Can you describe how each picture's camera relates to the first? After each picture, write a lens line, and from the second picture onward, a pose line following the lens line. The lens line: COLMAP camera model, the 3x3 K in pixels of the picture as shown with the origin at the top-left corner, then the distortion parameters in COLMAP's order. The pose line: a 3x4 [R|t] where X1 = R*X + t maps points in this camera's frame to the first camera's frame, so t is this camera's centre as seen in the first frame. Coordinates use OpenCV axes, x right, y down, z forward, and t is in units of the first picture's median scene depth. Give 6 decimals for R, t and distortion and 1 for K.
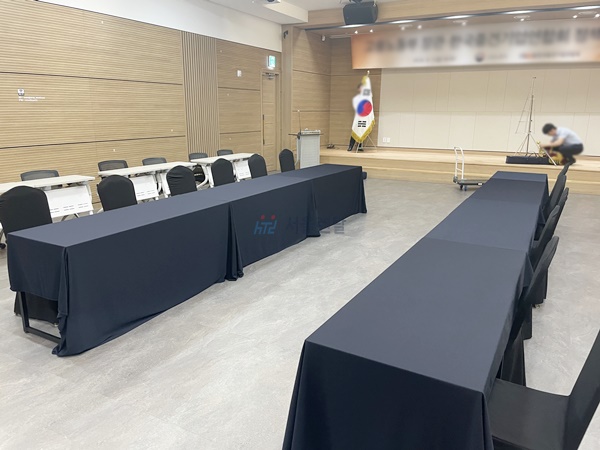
lens RADIAL K [[453.6, 0, 285.3], [0, 453.6, 231.1], [0, 0, 1]] dist [0.057198, -0.081586]
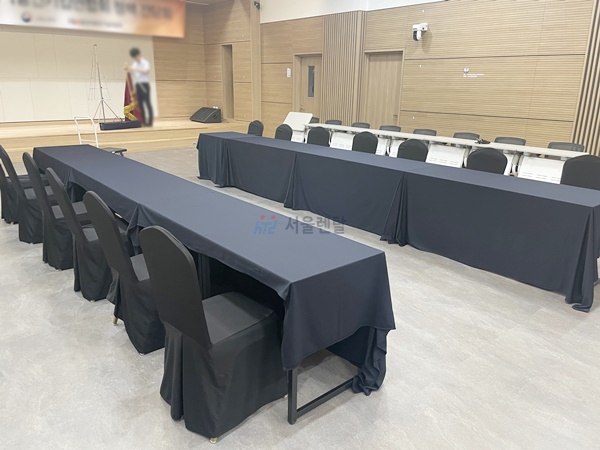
lens RADIAL K [[453.6, 0, 300.9], [0, 453.6, 231.2], [0, 0, 1]] dist [0.057198, -0.081586]
pose [[0.347358, -0.289939, 0.891784, -0.408630], [0.225144, 0.948969, 0.220835, -0.071604], [-0.910304, 0.124071, 0.394909, 0.262918]]
